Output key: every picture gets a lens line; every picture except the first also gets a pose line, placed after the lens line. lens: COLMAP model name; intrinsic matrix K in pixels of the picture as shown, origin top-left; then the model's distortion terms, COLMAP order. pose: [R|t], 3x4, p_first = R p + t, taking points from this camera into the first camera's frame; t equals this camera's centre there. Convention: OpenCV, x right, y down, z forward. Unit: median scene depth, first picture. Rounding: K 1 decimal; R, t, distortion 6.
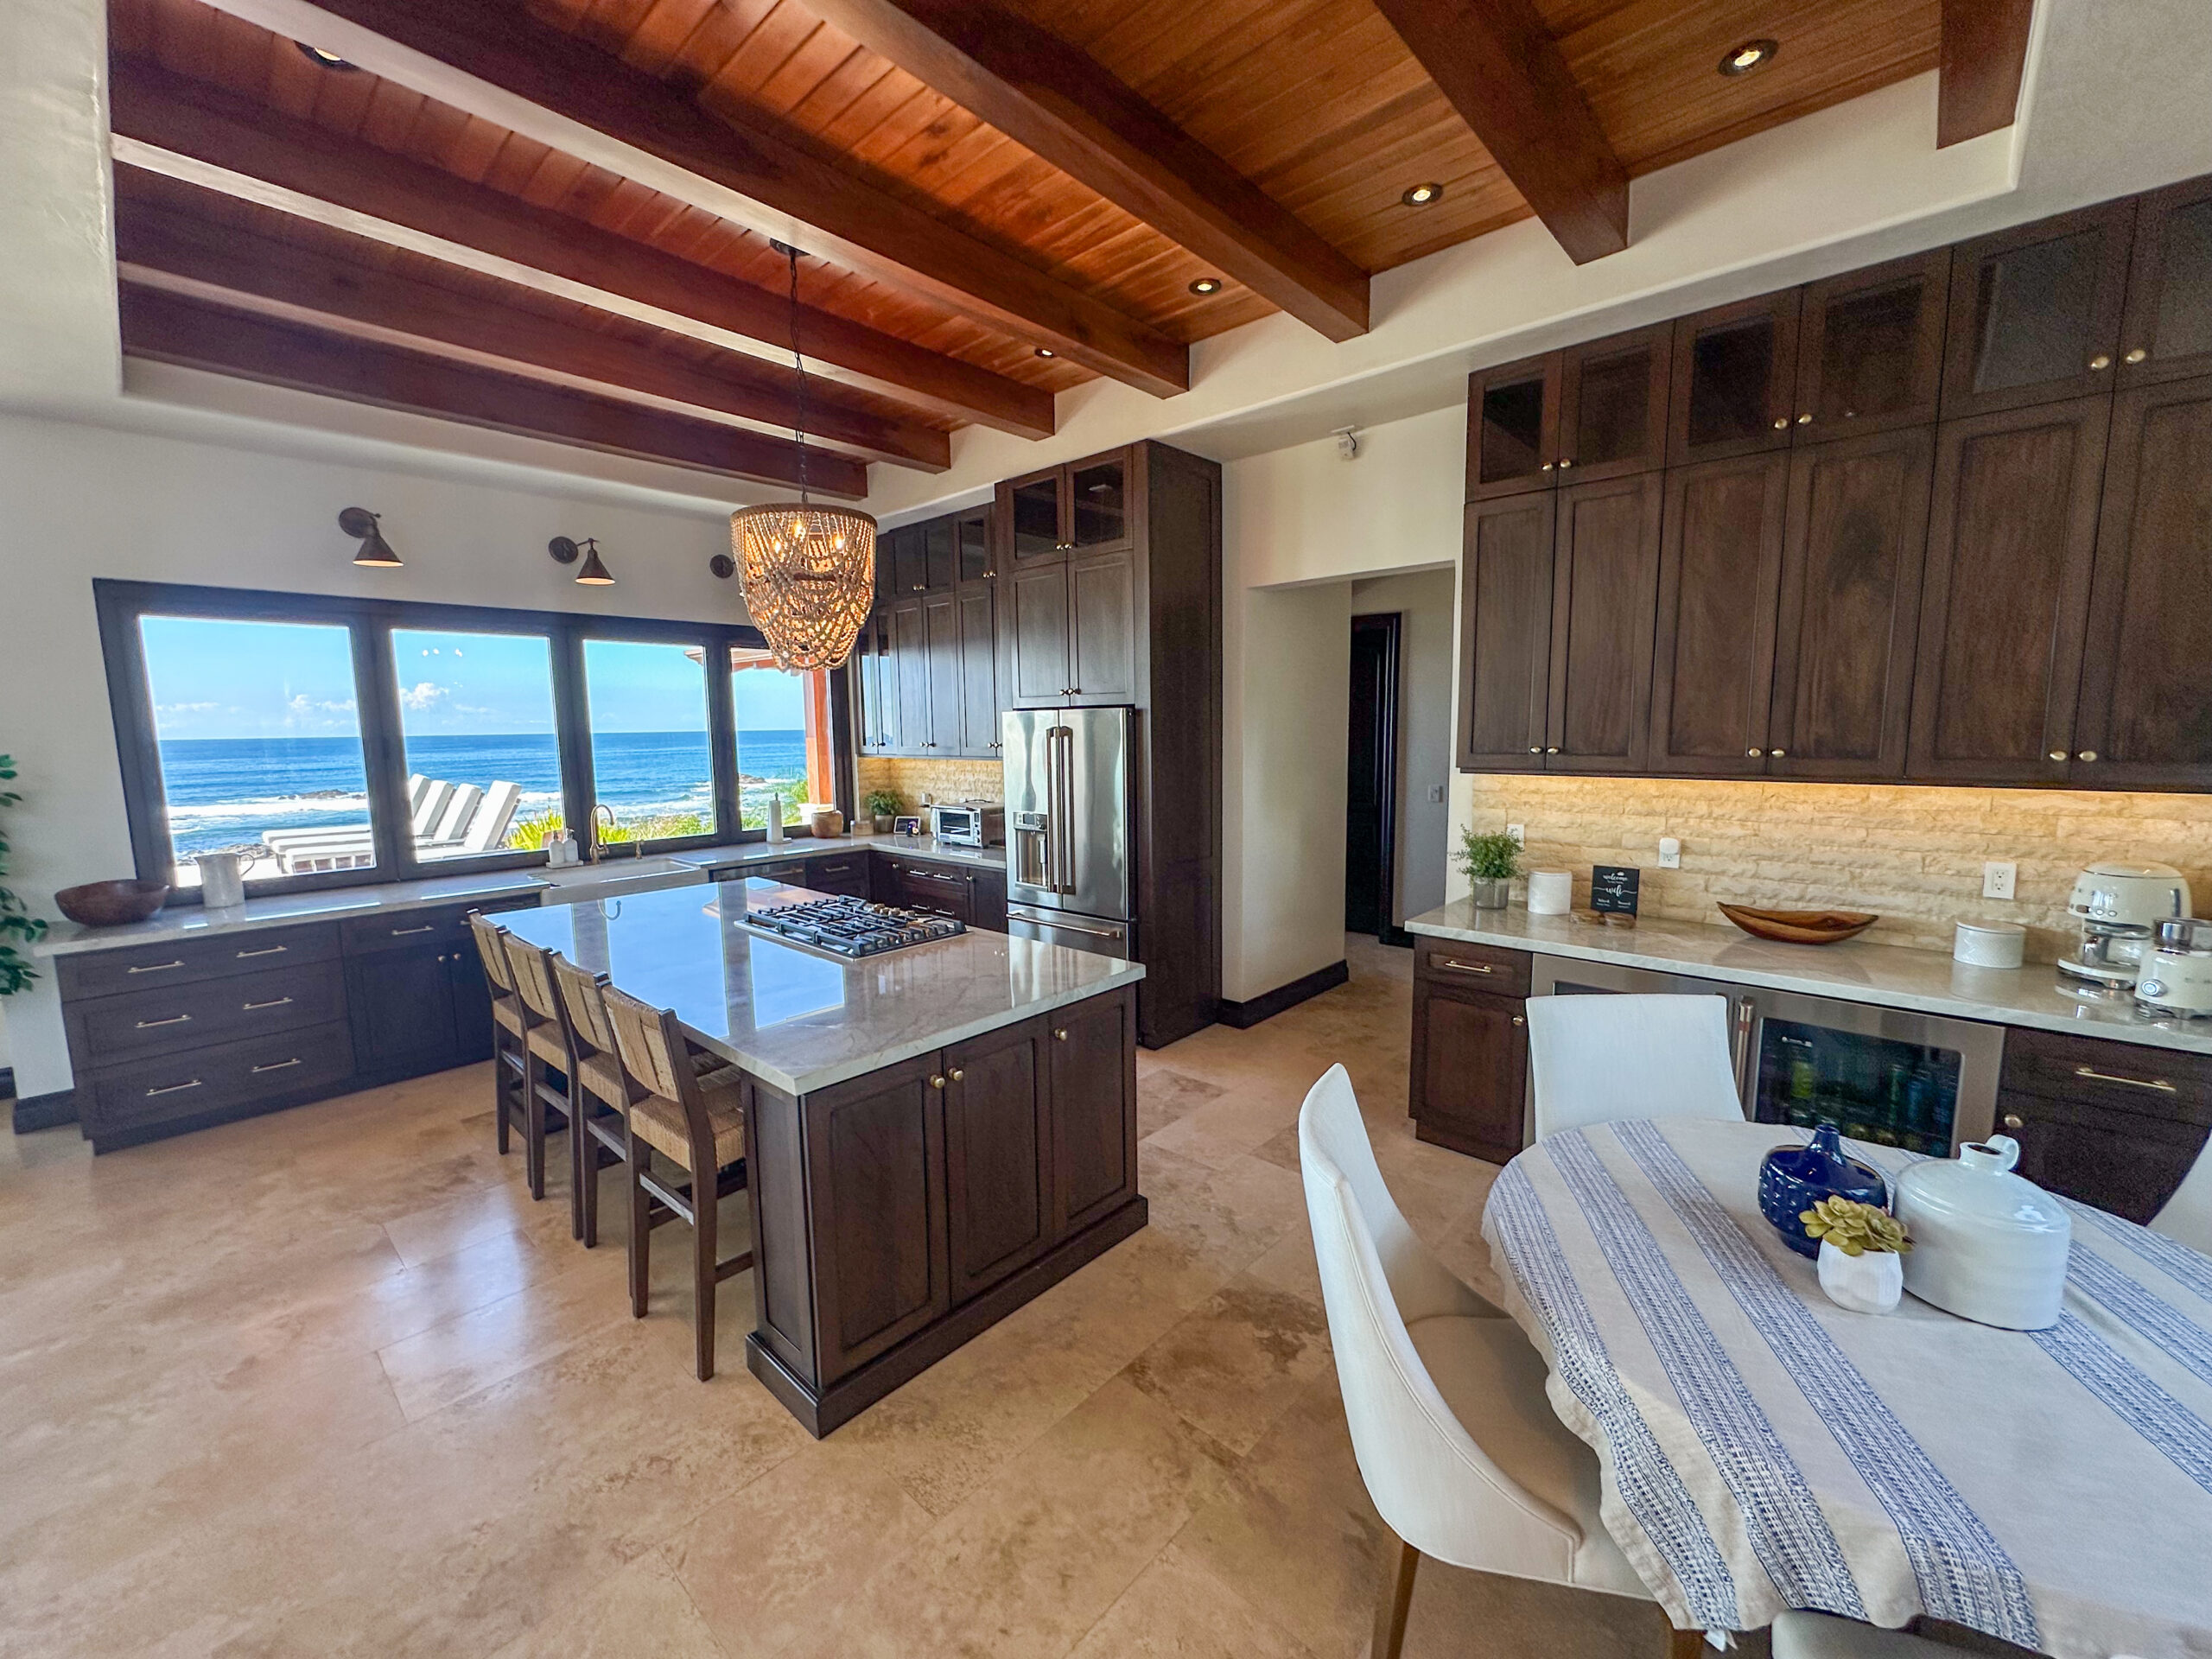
lens RADIAL K [[884.8, 0, 1101.9], [0, 884.8, 831.1], [0, 0, 1]] dist [-0.004491, 0.001126]
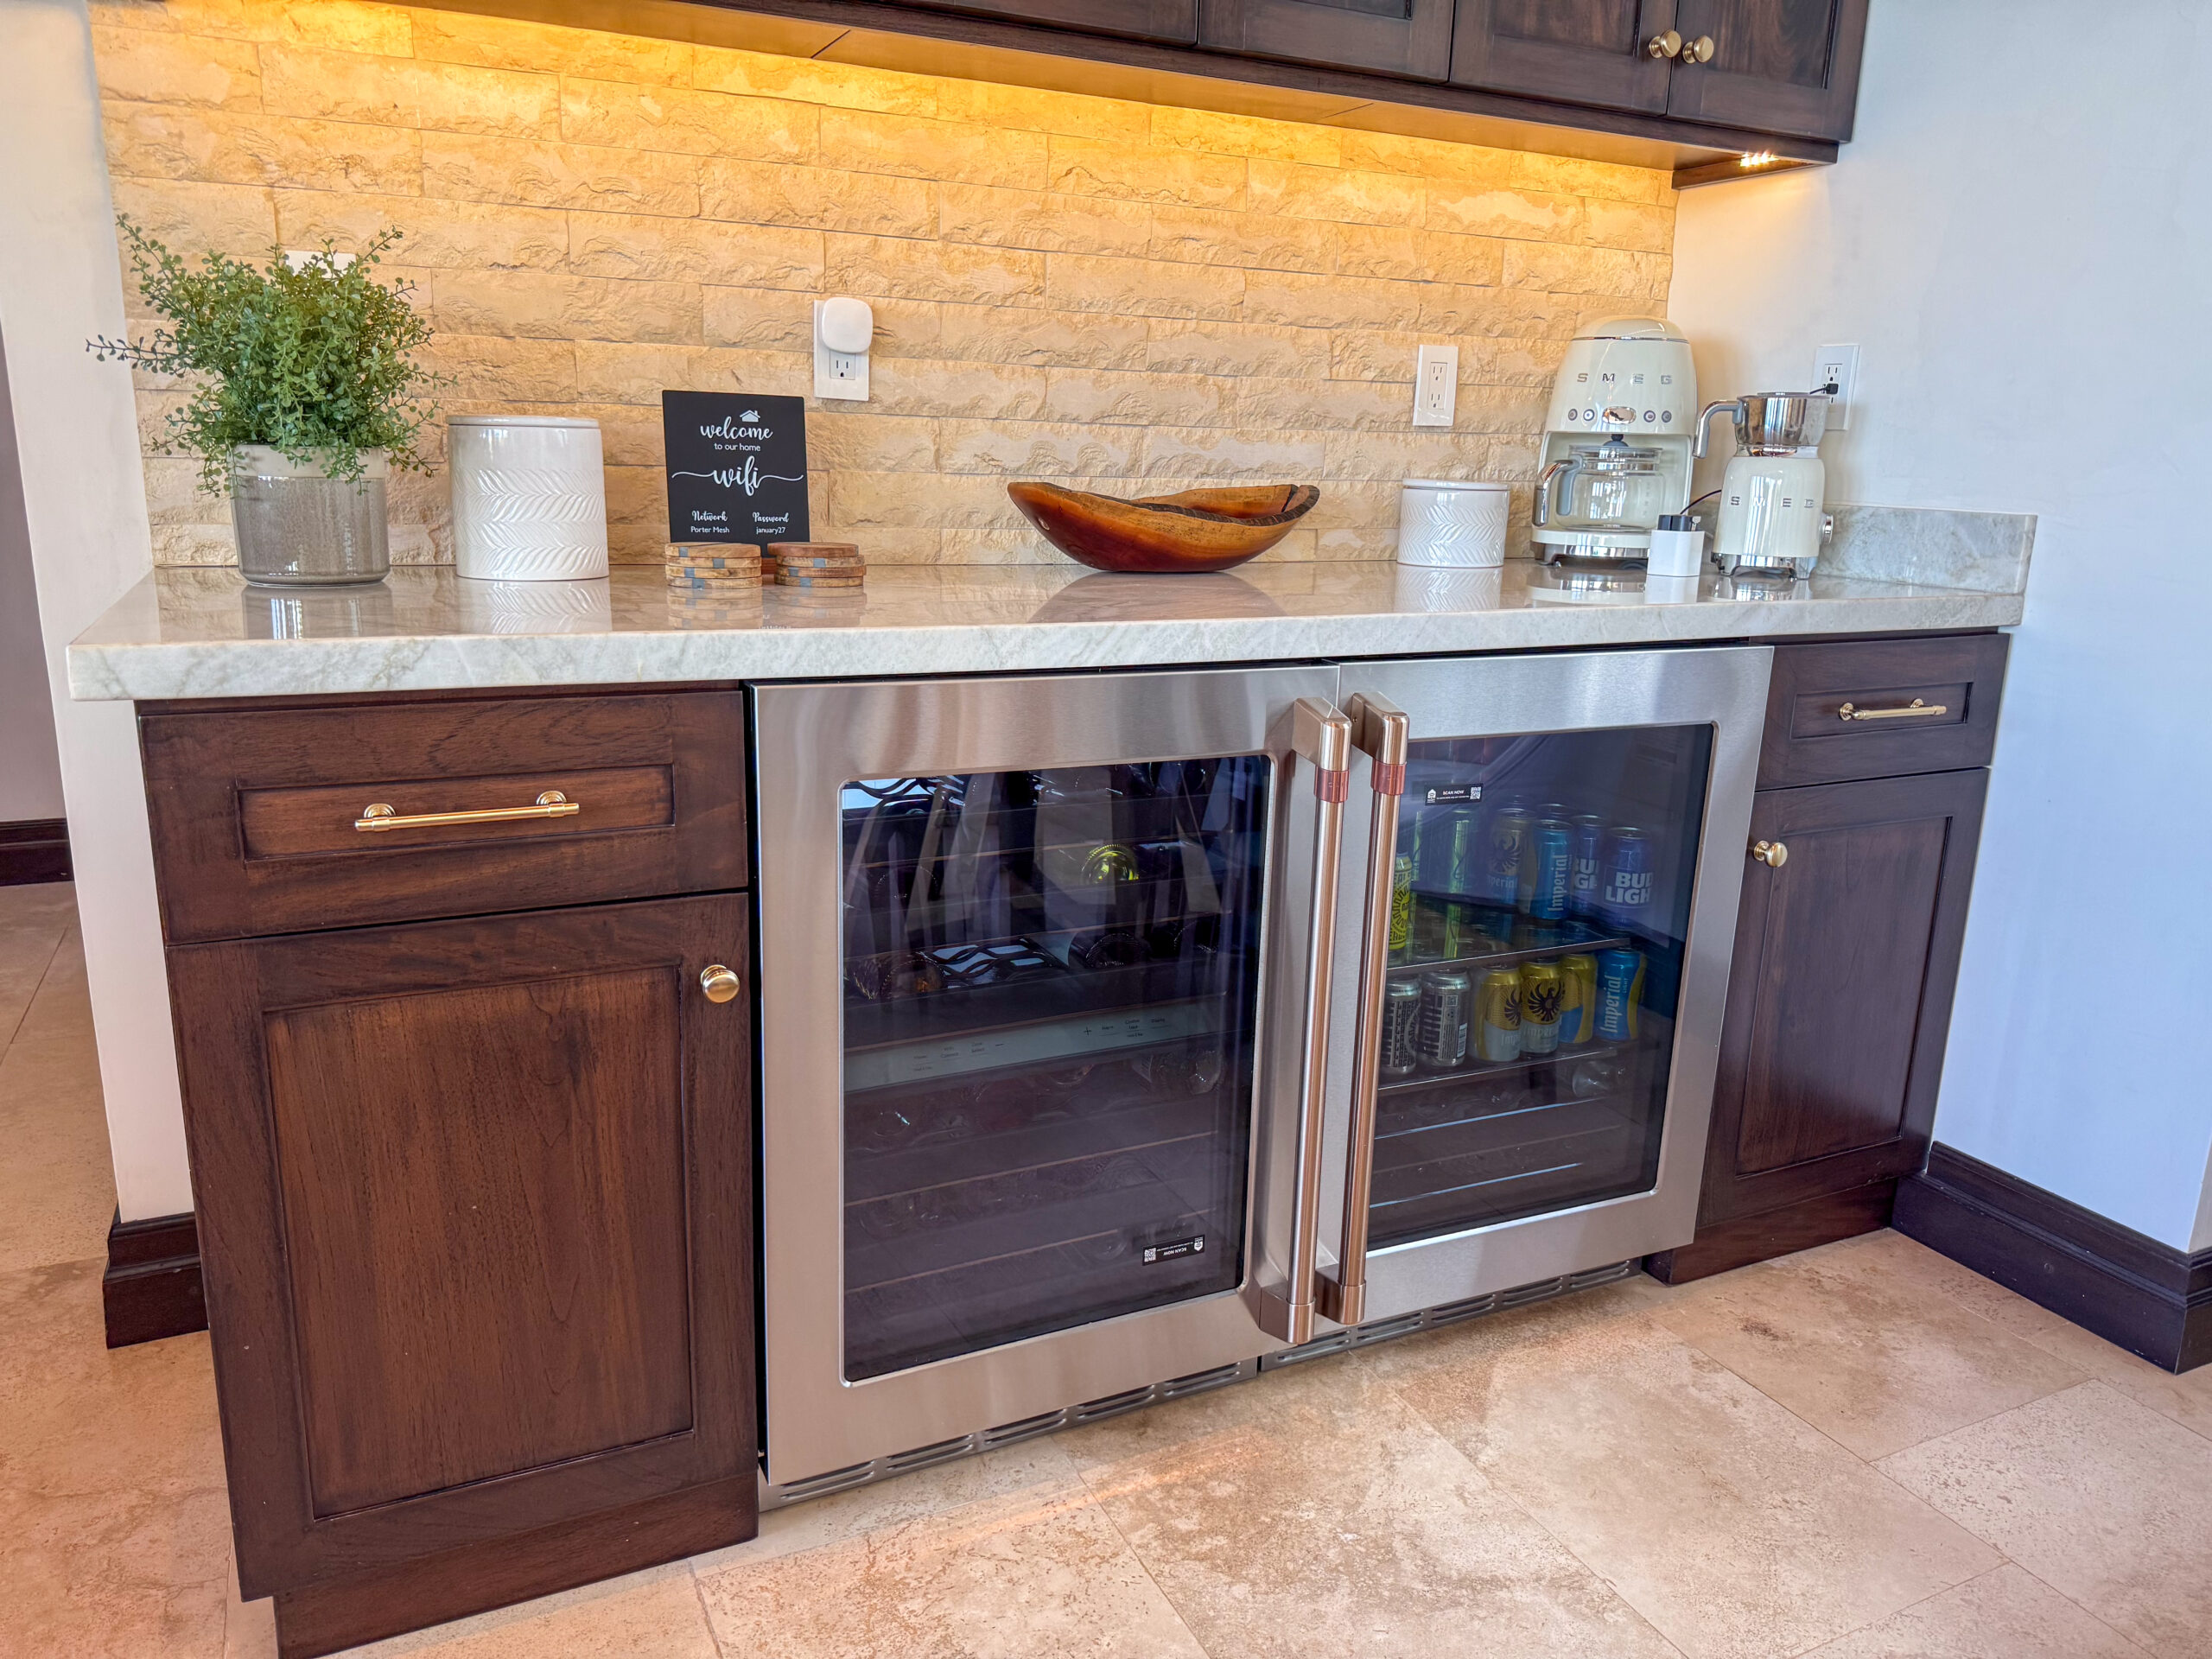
lens RADIAL K [[1561.1, 0, 1118.0], [0, 1561.1, 840.8], [0, 0, 1]] dist [0.037778, -0.041796]
pose [[0.367108, -0.203068, 0.907742, 0.127231], [0.083855, 0.979131, 0.185126, 0.100918], [-0.926391, 0.008157, 0.376475, 0.692035]]
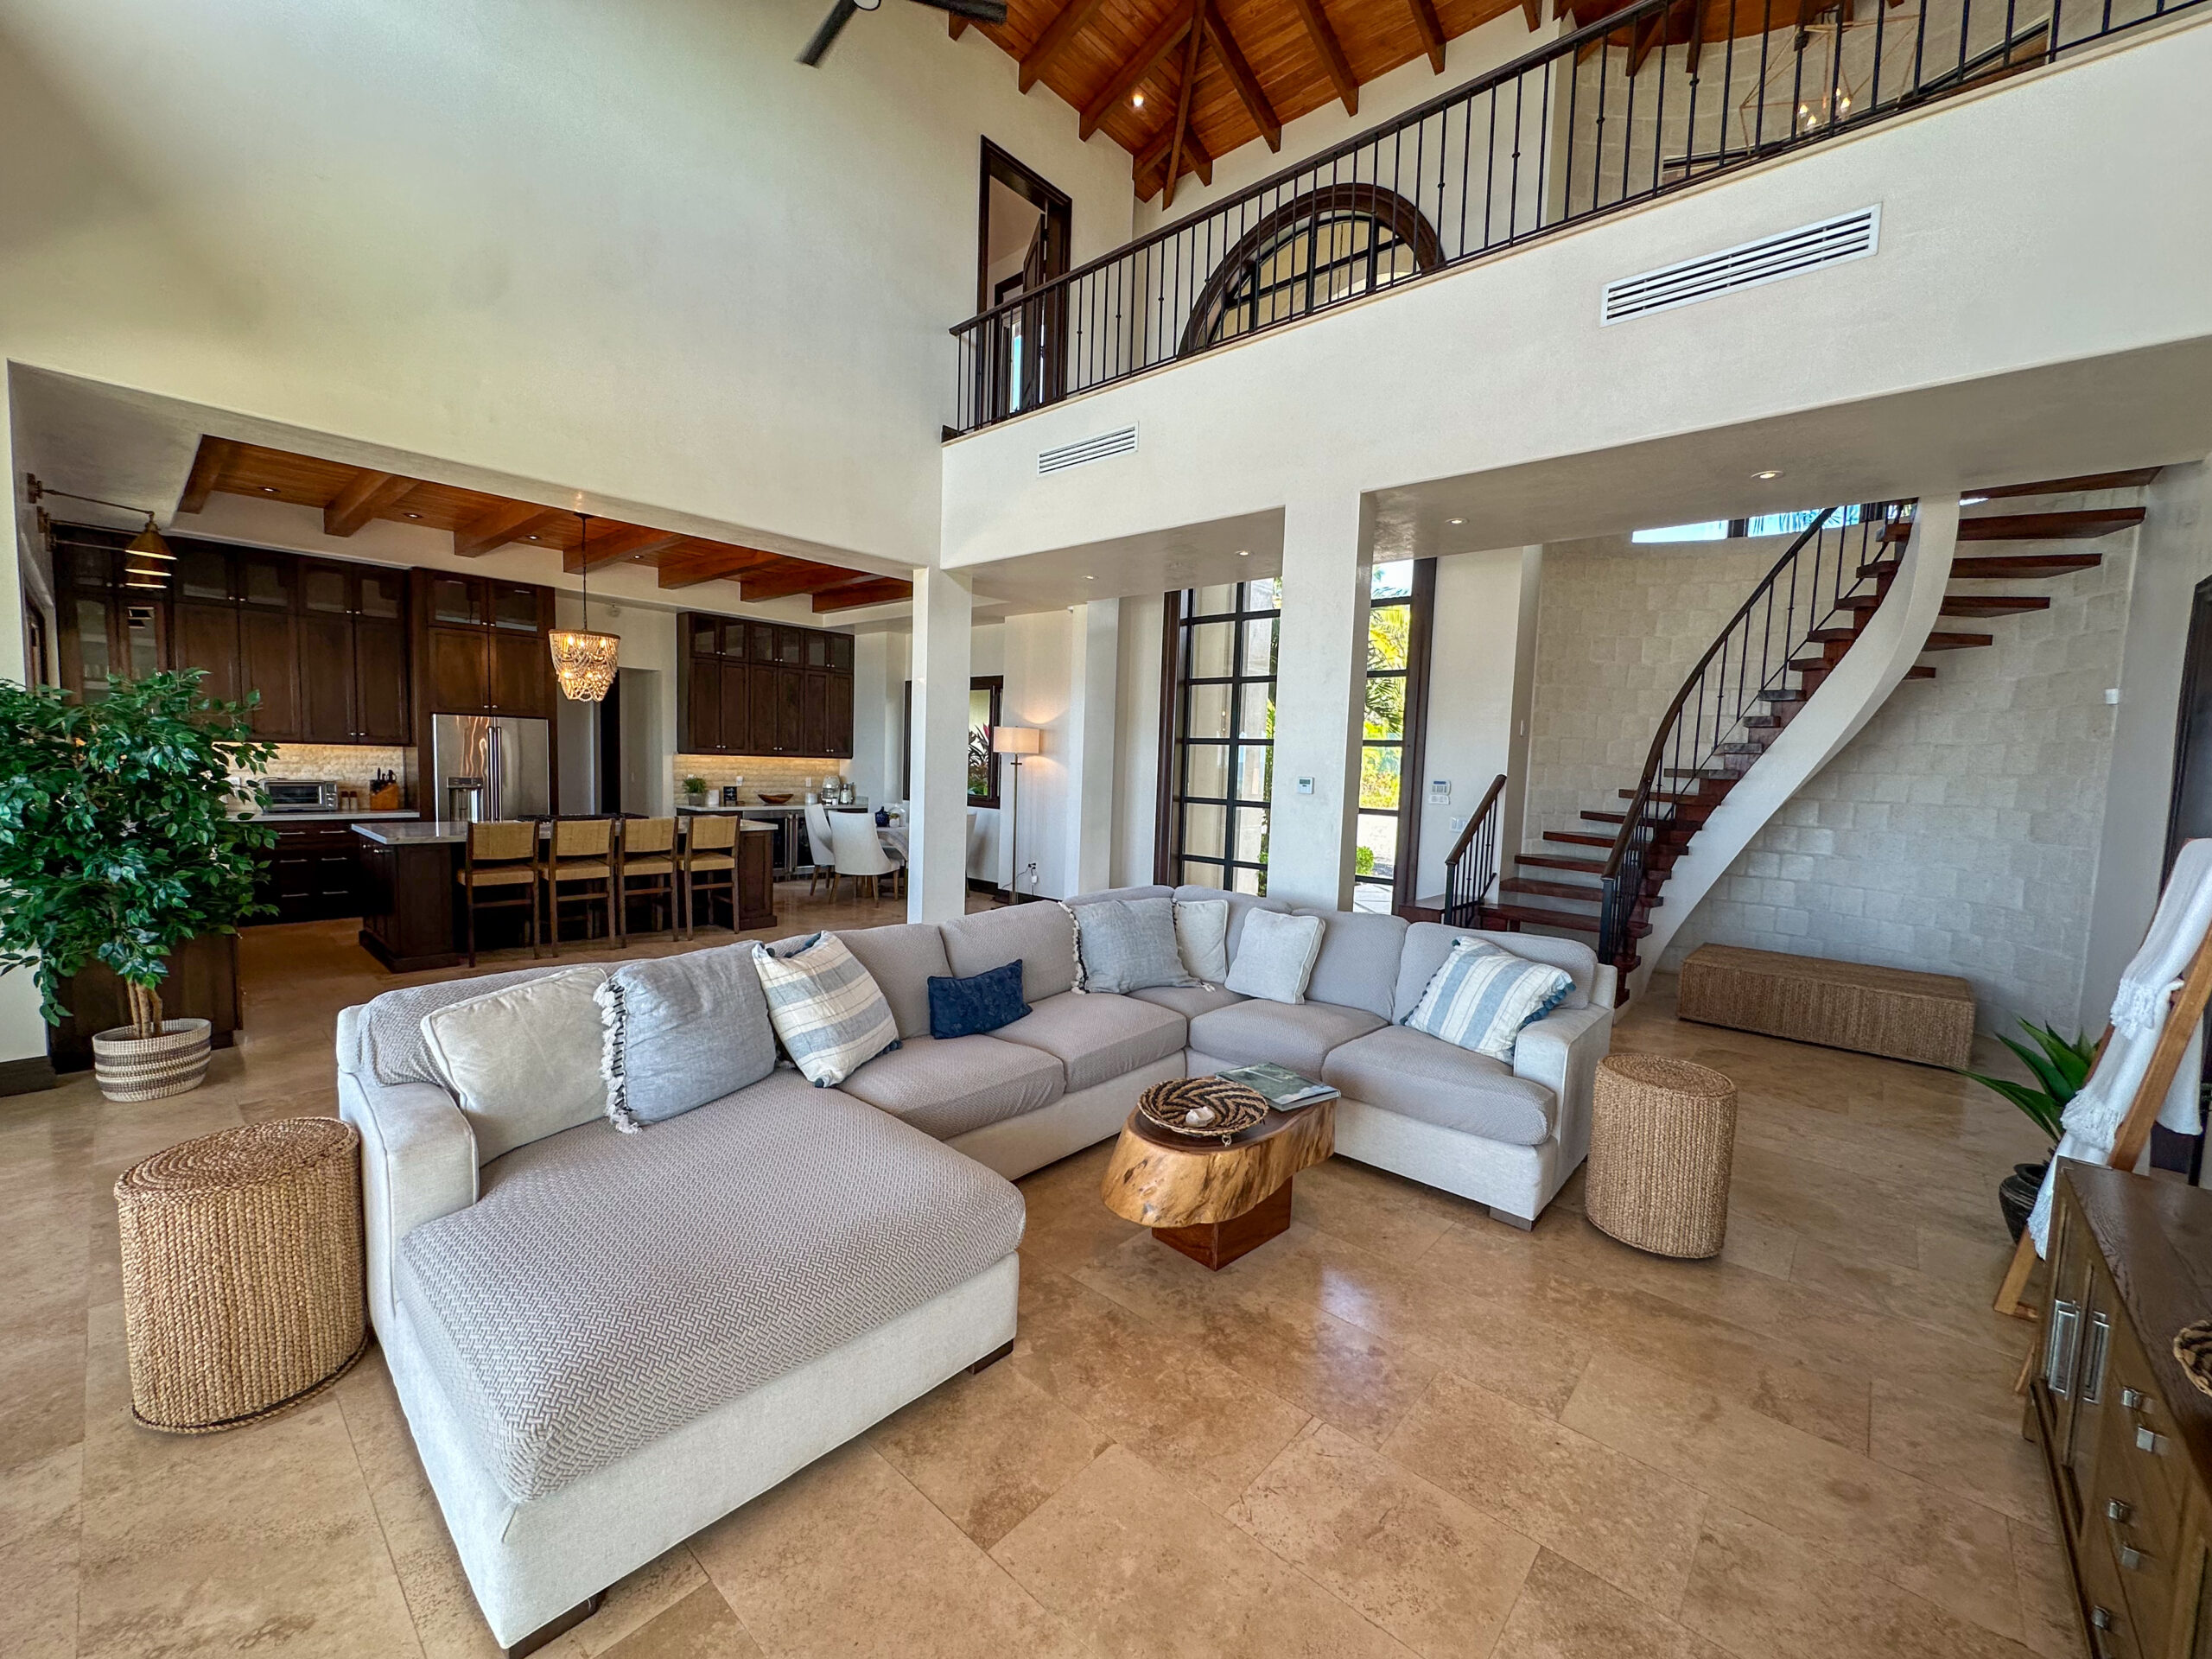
lens RADIAL K [[884.8, 0, 1102.3], [0, 884.8, 831.0], [0, 0, 1]] dist [-0.004491, 0.001126]
pose [[-0.013066, -0.069162, 0.997520, -2.454274], [0.084321, 0.993975, 0.070021, 0.088729], [-0.996353, 0.085027, -0.007156, -0.225971]]
